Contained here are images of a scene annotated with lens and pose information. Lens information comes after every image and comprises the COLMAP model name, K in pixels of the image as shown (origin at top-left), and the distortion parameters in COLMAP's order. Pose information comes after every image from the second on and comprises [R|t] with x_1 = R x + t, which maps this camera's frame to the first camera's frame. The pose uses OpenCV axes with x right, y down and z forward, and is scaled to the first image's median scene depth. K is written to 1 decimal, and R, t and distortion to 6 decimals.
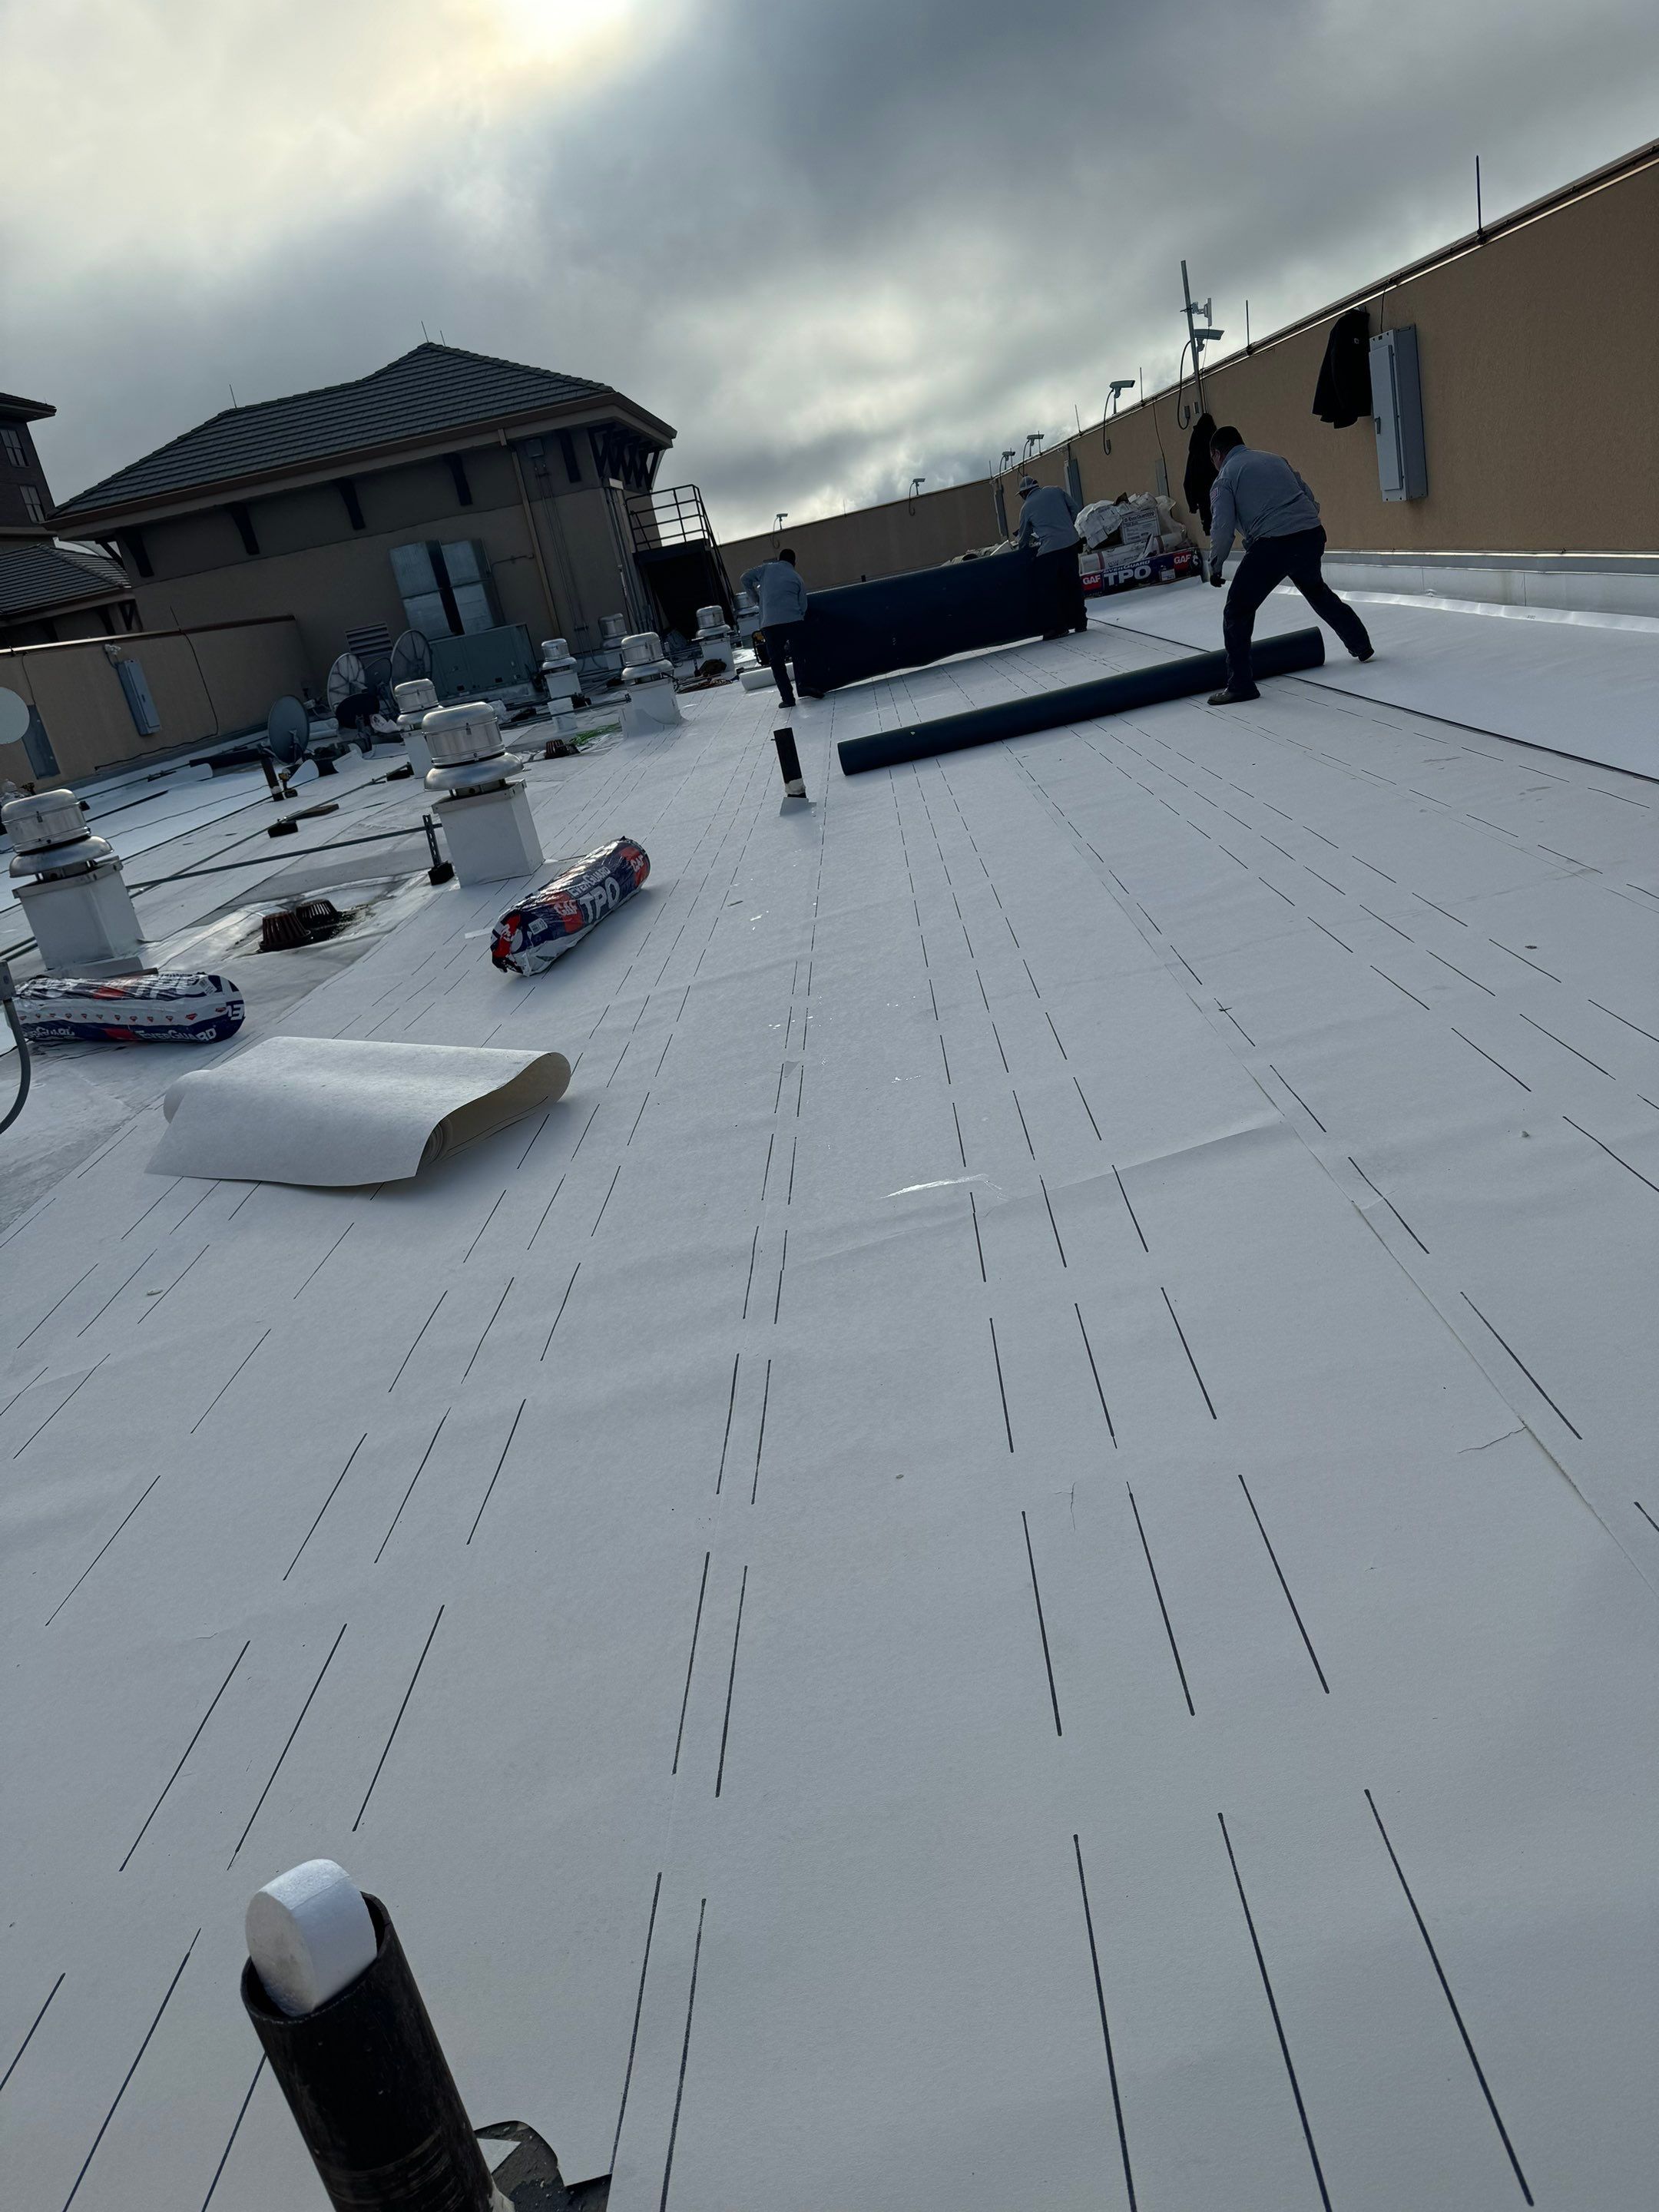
lens RADIAL K [[1561.6, 0, 829.5], [0, 1561.6, 1106.0], [0, 0, 1]] dist [-0.000378, -0.068403]
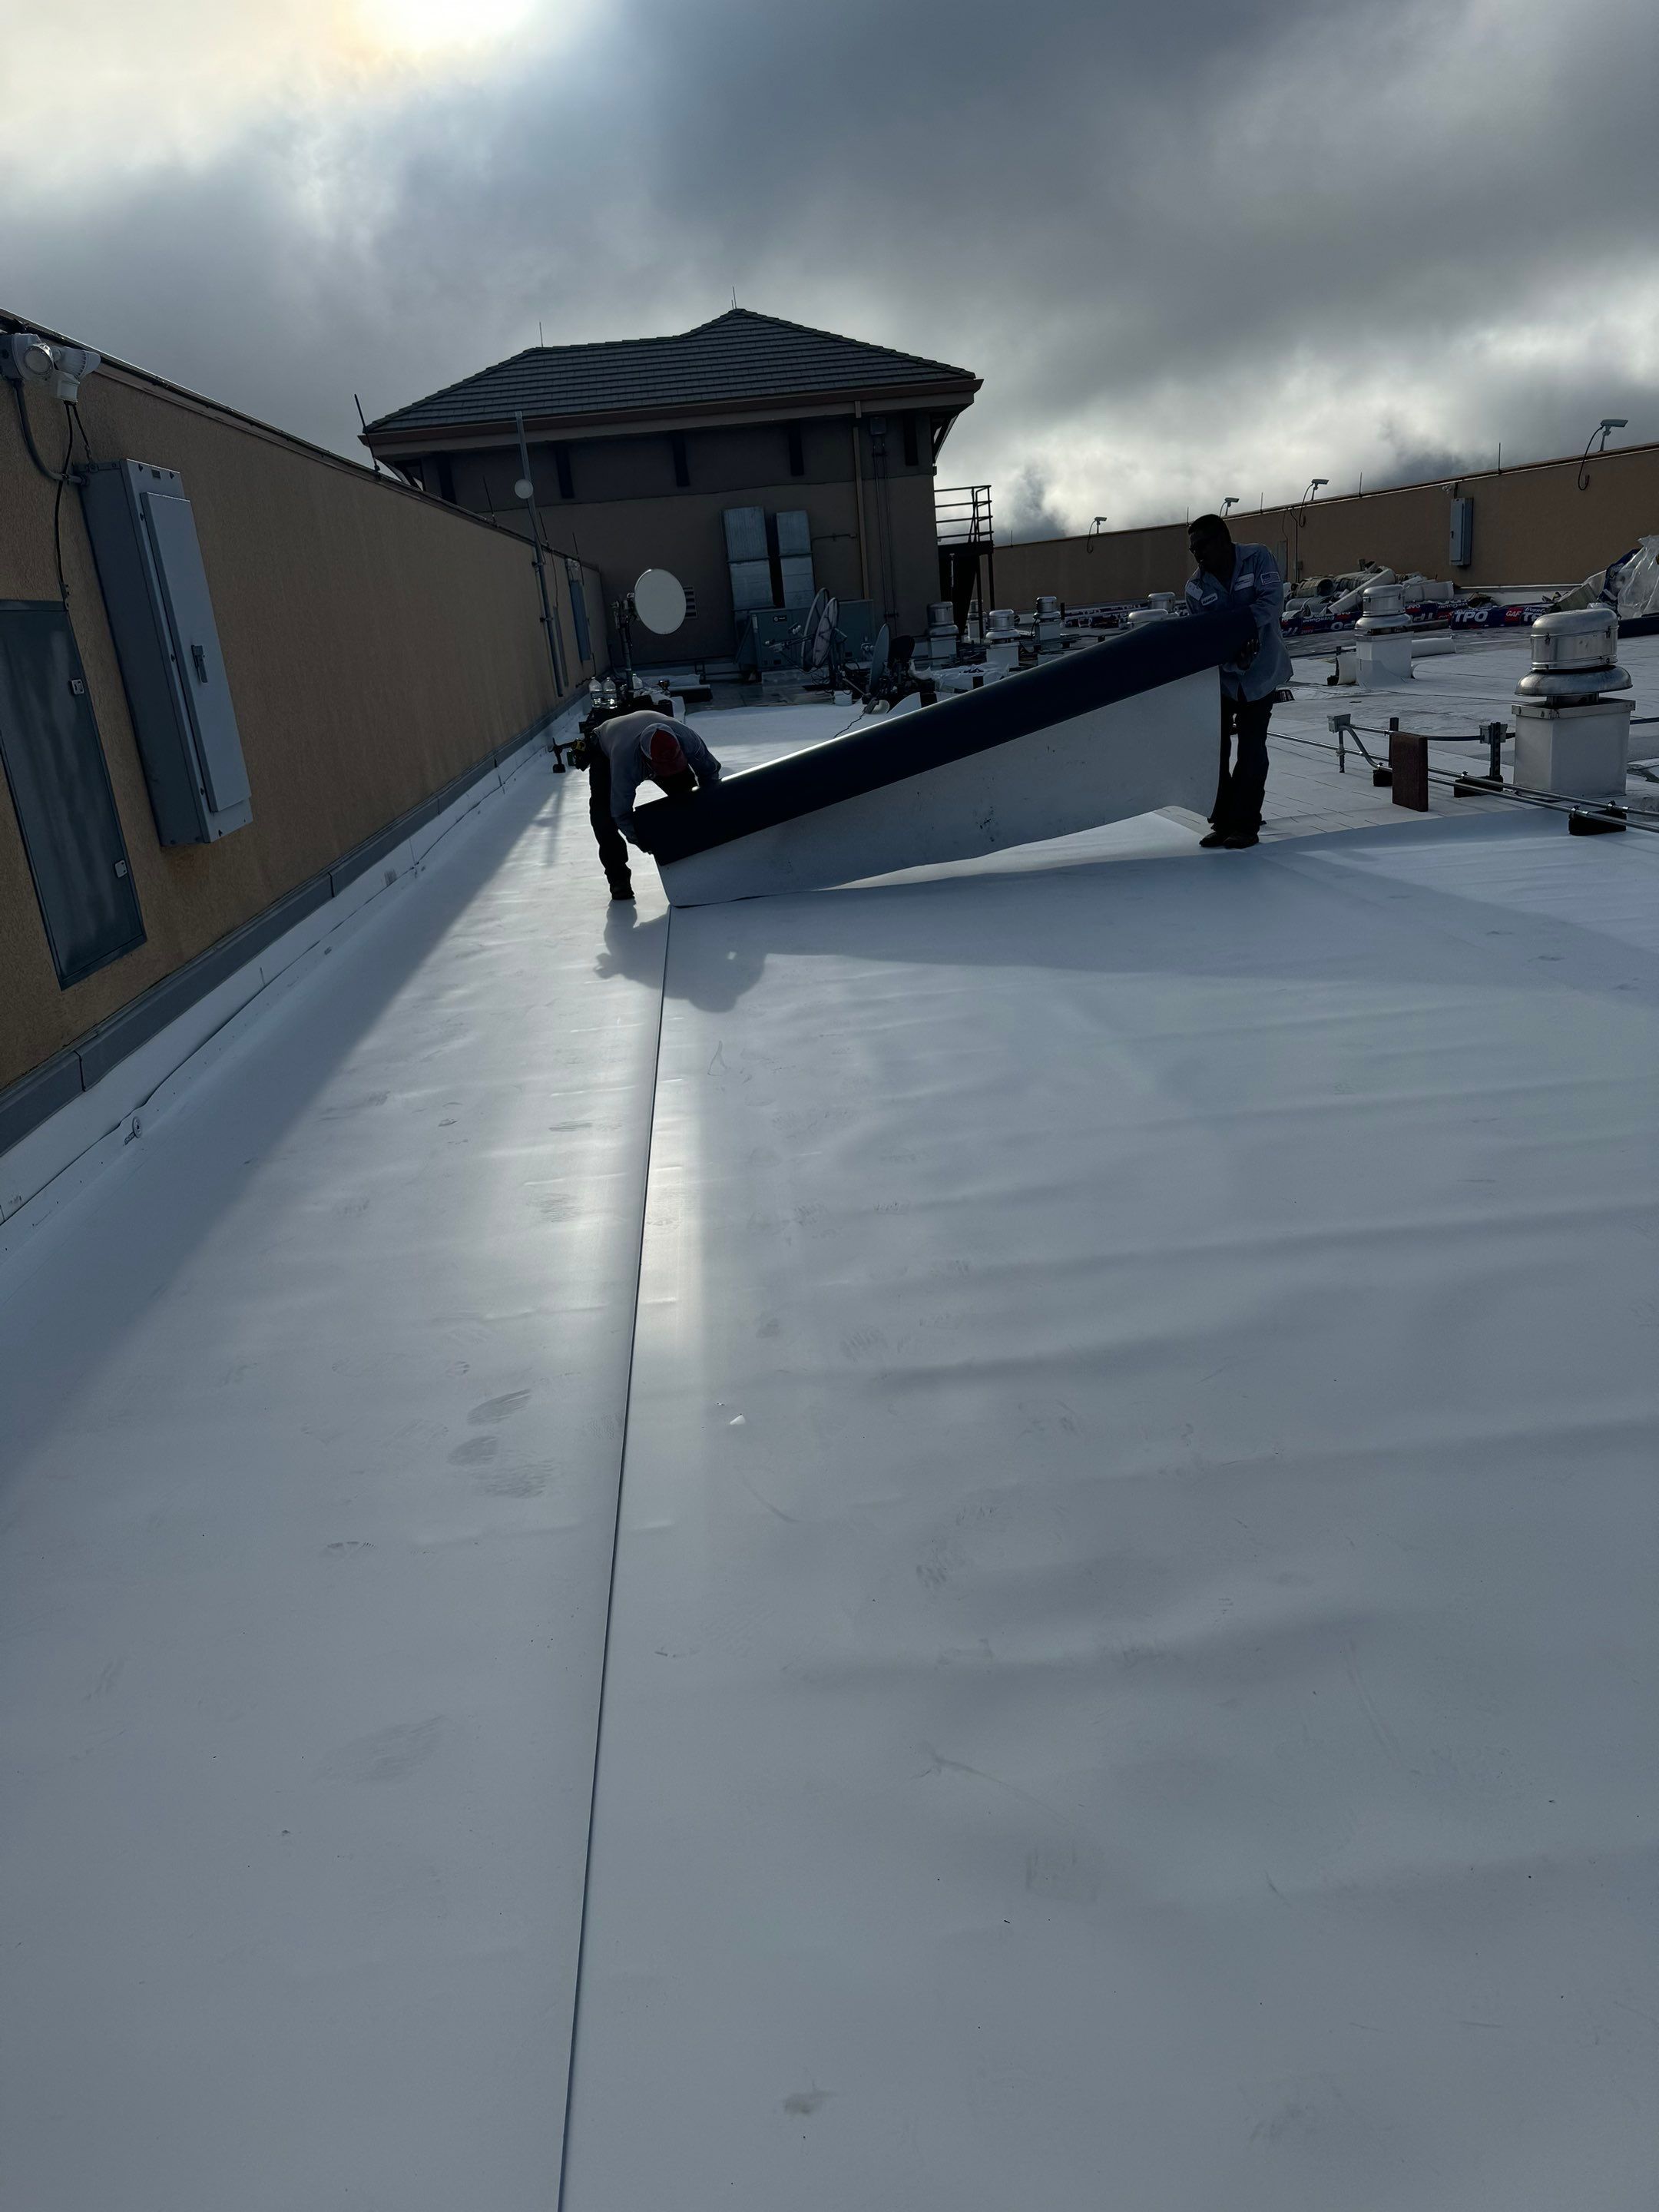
lens RADIAL K [[1606.9, 0, 829.5], [0, 1606.9, 1106.0], [0, 0, 1]] dist [-0.000678, -0.066014]
pose [[0.990709, 0.069566, 0.116857, -0.304524], [-0.063924, 0.996633, -0.051354, 0.054243], [-0.120036, 0.043407, 0.991820, 0.027630]]
